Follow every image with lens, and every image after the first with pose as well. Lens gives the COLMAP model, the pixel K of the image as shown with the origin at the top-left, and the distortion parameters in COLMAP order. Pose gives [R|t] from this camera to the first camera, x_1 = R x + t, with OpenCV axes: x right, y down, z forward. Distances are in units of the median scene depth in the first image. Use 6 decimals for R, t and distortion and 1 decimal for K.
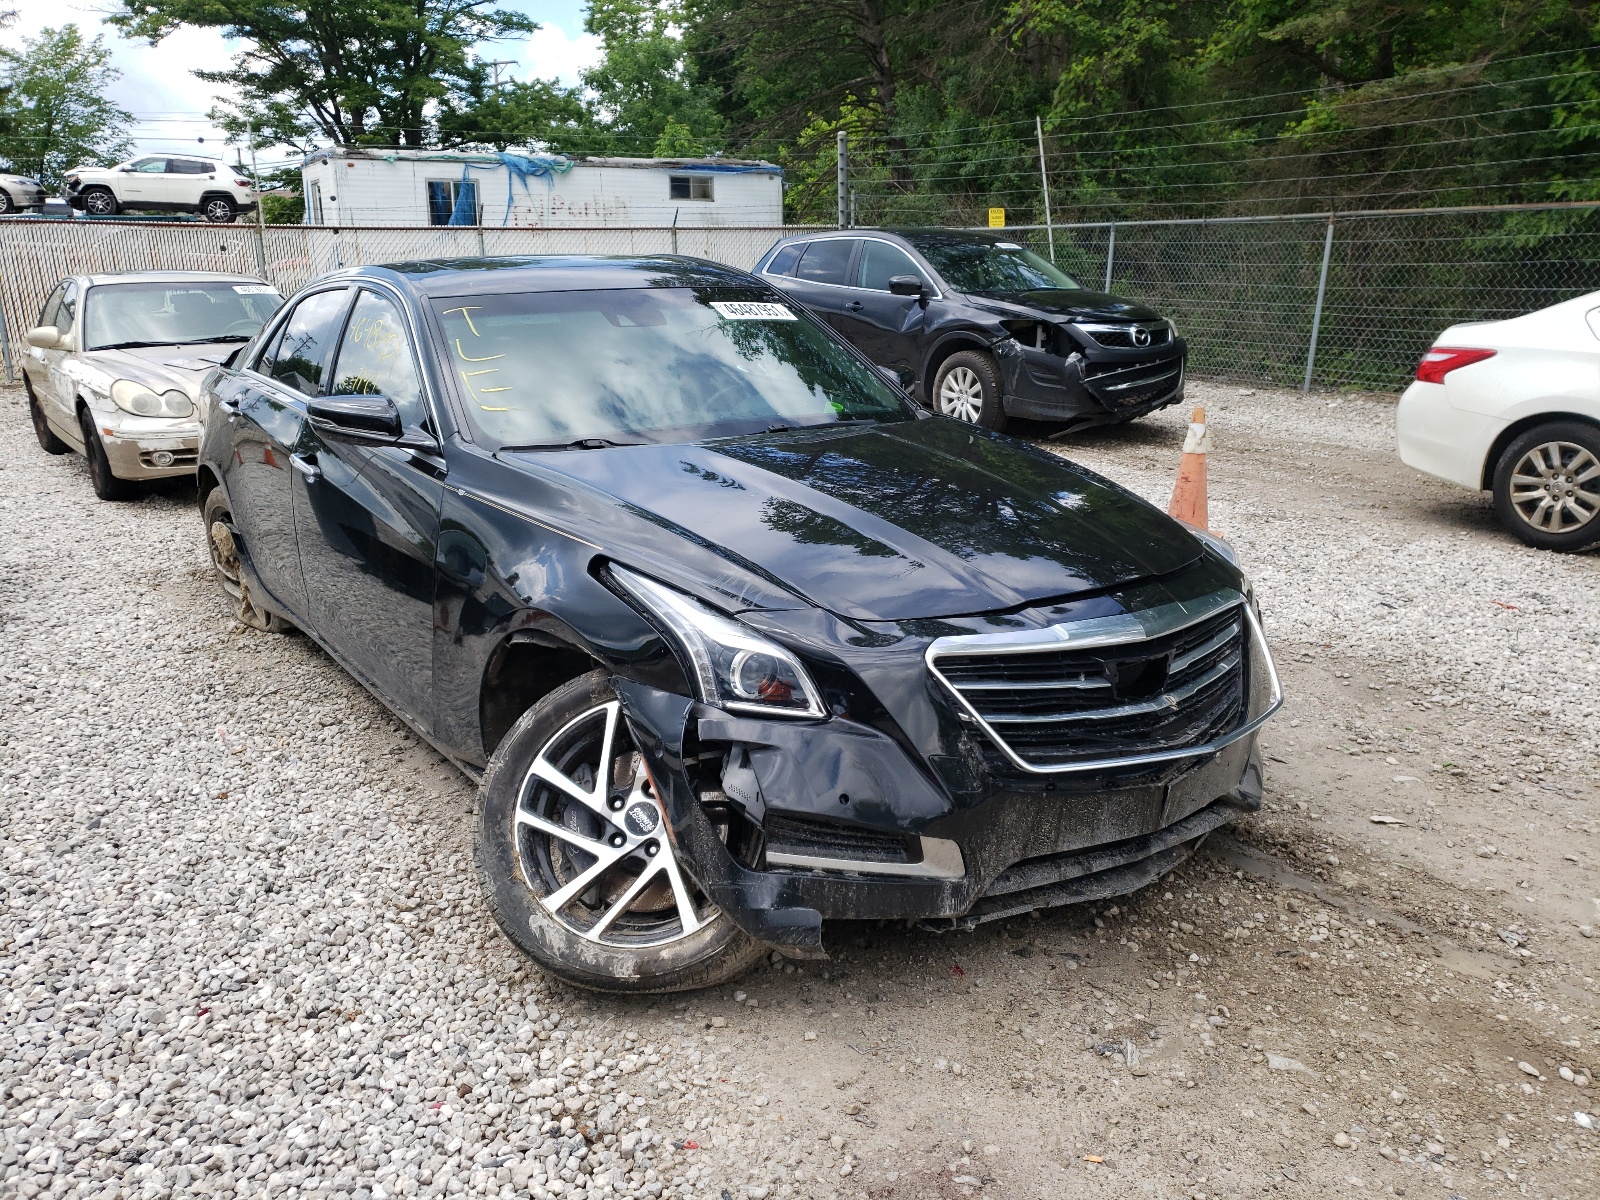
lens RADIAL K [[1378.5, 0, 800.0], [0, 1378.5, 600.0], [0, 0, 1]] dist [0.002513, 0.056099]
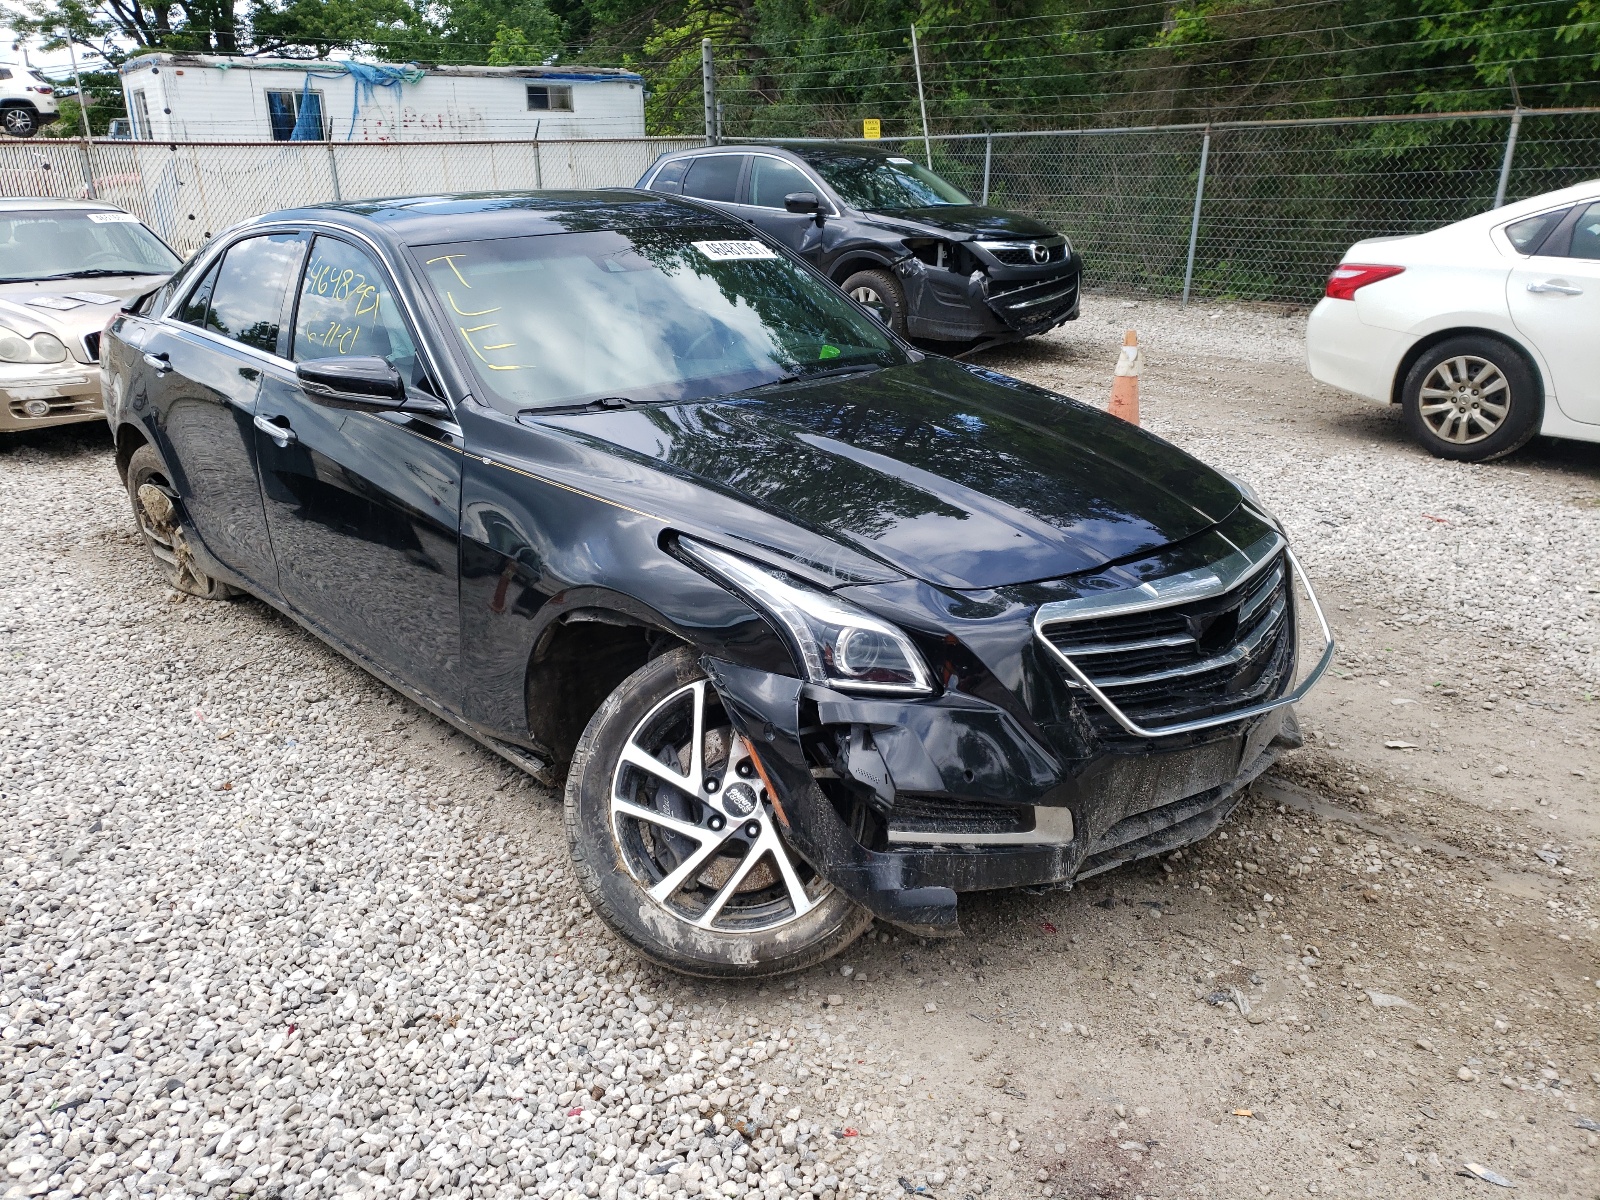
lens RADIAL K [[1378.5, 0, 800.0], [0, 1378.5, 600.0], [0, 0, 1]] dist [0.002513, 0.056099]
pose [[0.992901, -0.044938, 0.110130, -0.145013], [0.037796, 0.997097, 0.066102, -0.038234], [-0.112781, -0.061470, 0.991717, 0.029390]]
